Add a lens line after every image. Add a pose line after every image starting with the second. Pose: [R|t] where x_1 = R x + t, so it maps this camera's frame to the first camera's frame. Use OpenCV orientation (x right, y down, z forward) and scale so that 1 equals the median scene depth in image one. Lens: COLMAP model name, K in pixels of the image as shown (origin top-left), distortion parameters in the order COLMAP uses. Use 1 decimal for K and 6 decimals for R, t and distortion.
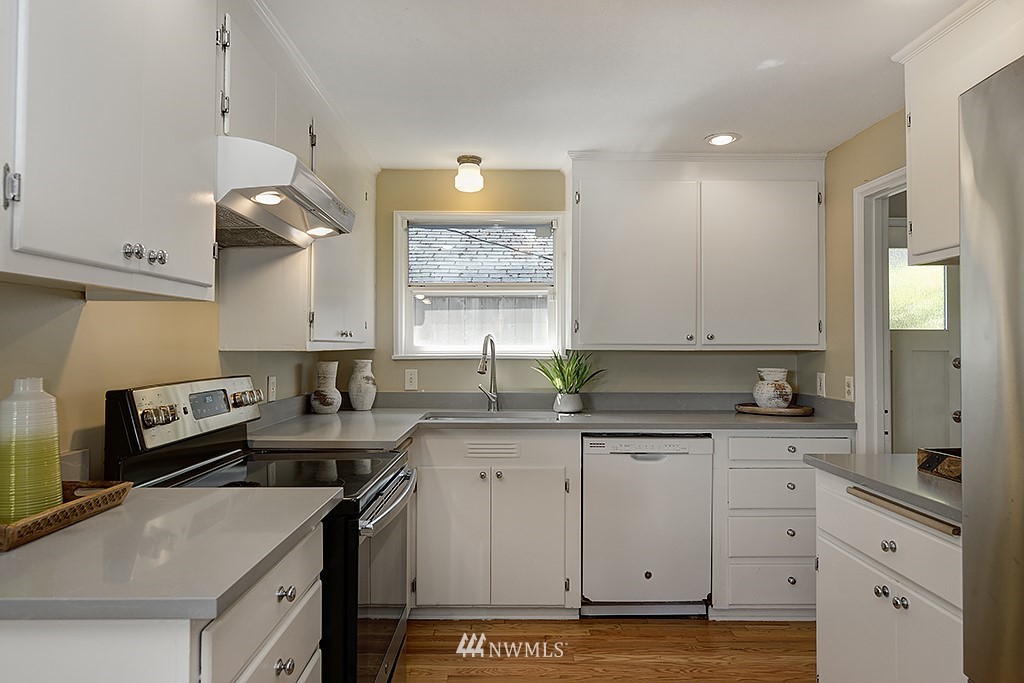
lens RADIAL K [[665.2, 0, 508.8], [0, 665.2, 338.9], [0, 0, 1]] dist [-0.005793, 0.001143]
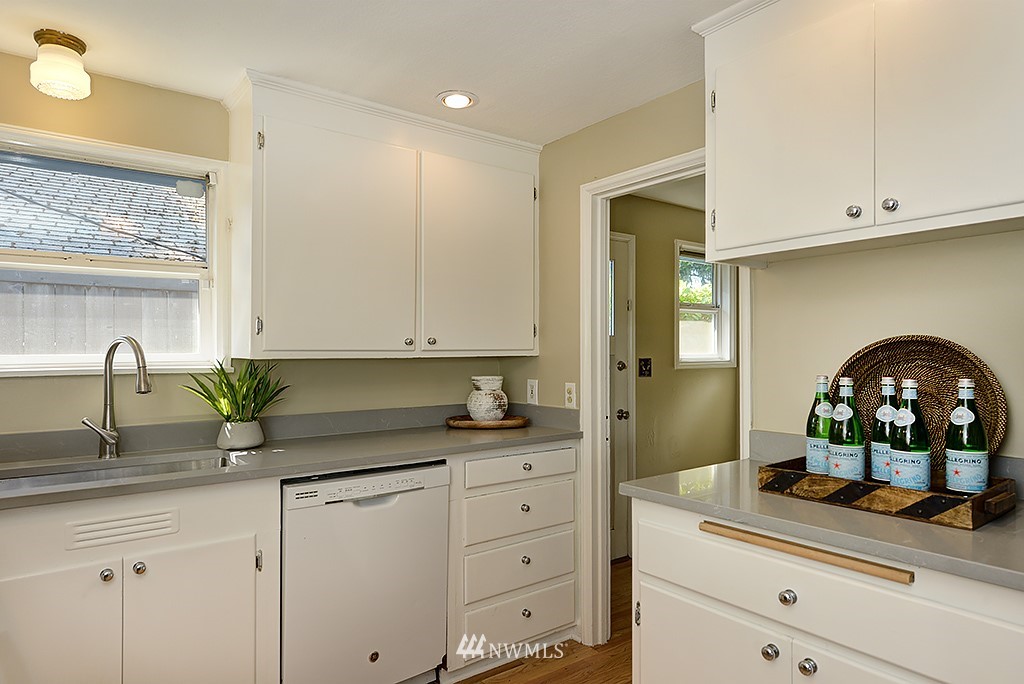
lens RADIAL K [[608.1, 0, 520.8], [0, 608.1, 351.5], [0, 0, 1]] dist [0.004504, 0.004219]
pose [[0.791626, -0.006266, 0.610974, -0.072578], [0.001130, 0.999961, 0.008792, 0.003442], [-0.611005, -0.006270, 0.791602, 0.328394]]
